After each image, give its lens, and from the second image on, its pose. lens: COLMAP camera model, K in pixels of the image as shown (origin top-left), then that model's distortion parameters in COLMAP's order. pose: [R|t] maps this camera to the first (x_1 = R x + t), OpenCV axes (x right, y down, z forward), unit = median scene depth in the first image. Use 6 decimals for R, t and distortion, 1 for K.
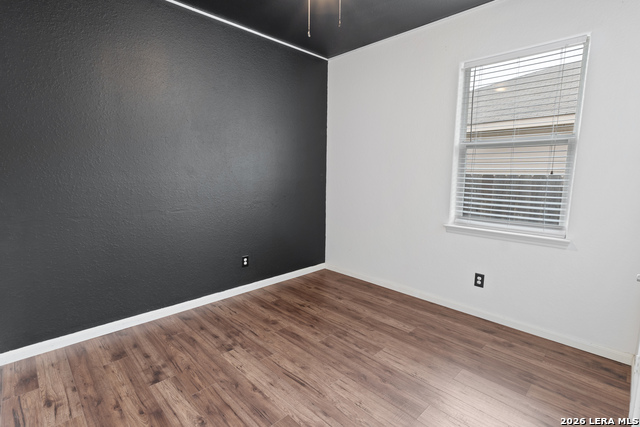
lens RADIAL K [[307.0, 0, 319.3], [0, 307.0, 213.6], [0, 0, 1]] dist [-0.002667, -0.000106]
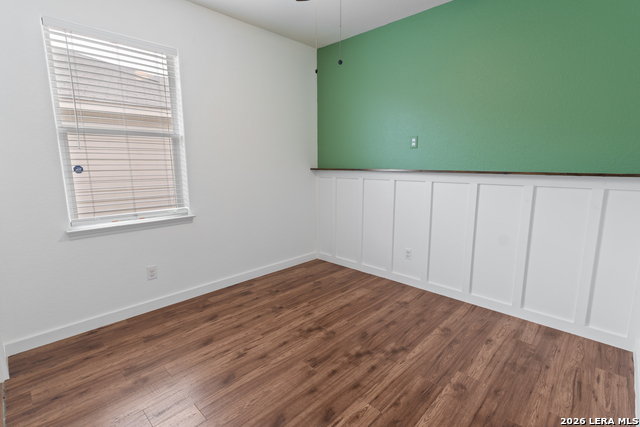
lens RADIAL K [[307.0, 0, 319.7], [0, 307.0, 211.8], [0, 0, 1]] dist [-0.002667, -0.000106]
pose [[-0.011981, -0.174591, 0.984568, -0.606807], [0.147898, 0.973499, 0.174428, -0.095843], [-0.988930, 0.147706, 0.014158, 0.658848]]
